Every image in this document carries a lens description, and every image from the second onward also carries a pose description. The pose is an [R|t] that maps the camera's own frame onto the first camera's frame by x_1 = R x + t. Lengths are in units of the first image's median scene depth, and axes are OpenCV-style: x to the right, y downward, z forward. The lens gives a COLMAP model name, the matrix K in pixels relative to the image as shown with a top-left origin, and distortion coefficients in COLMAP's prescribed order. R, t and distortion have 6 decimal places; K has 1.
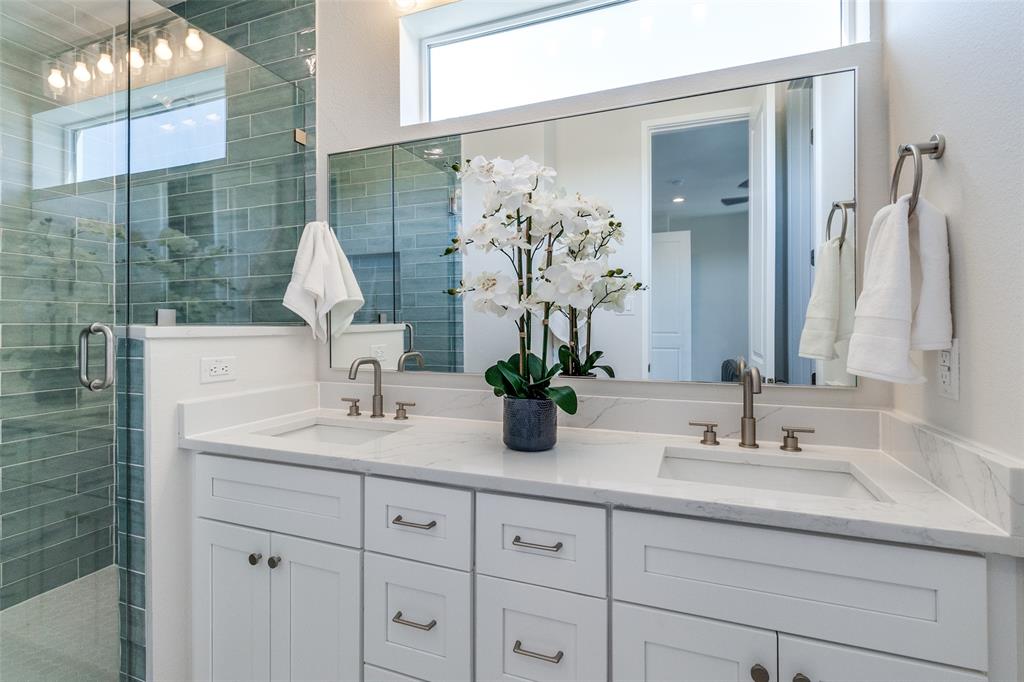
lens RADIAL K [[475.0, 0, 509.3], [0, 475.0, 322.0], [0, 0, 1]] dist [-0.001801, 0.000410]
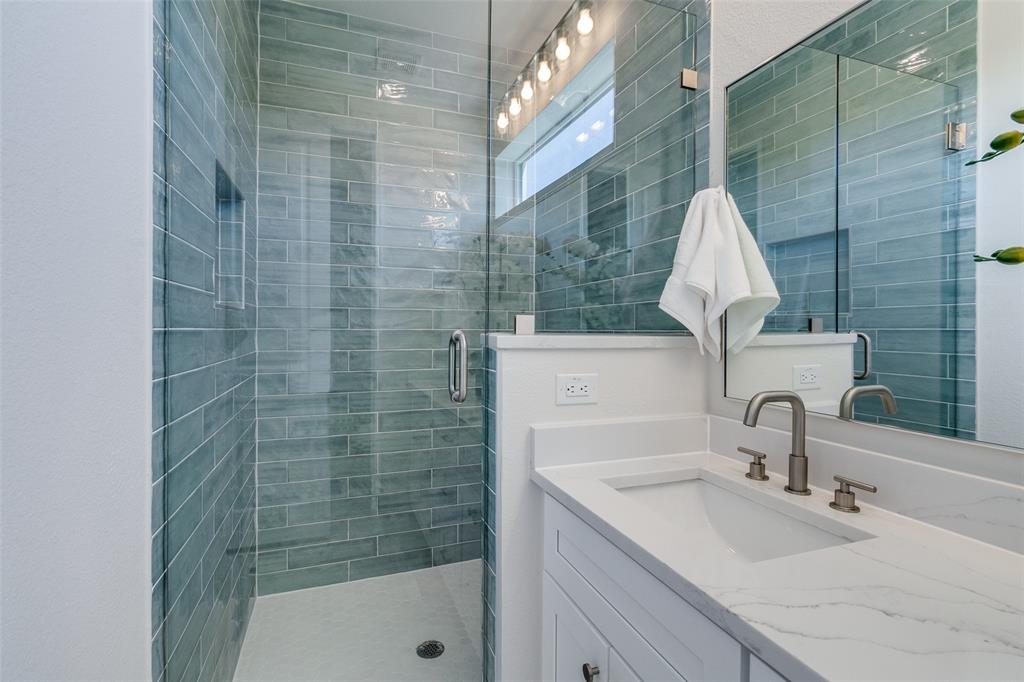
lens RADIAL K [[475.0, 0, 512.3], [0, 475.0, 334.8], [0, 0, 1]] dist [-0.001801, 0.000410]
pose [[0.665617, 0.016394, -0.746113, -0.066453], [-0.004406, 0.999828, 0.018038, -0.004811], [0.746280, -0.008719, 0.665575, 0.301438]]
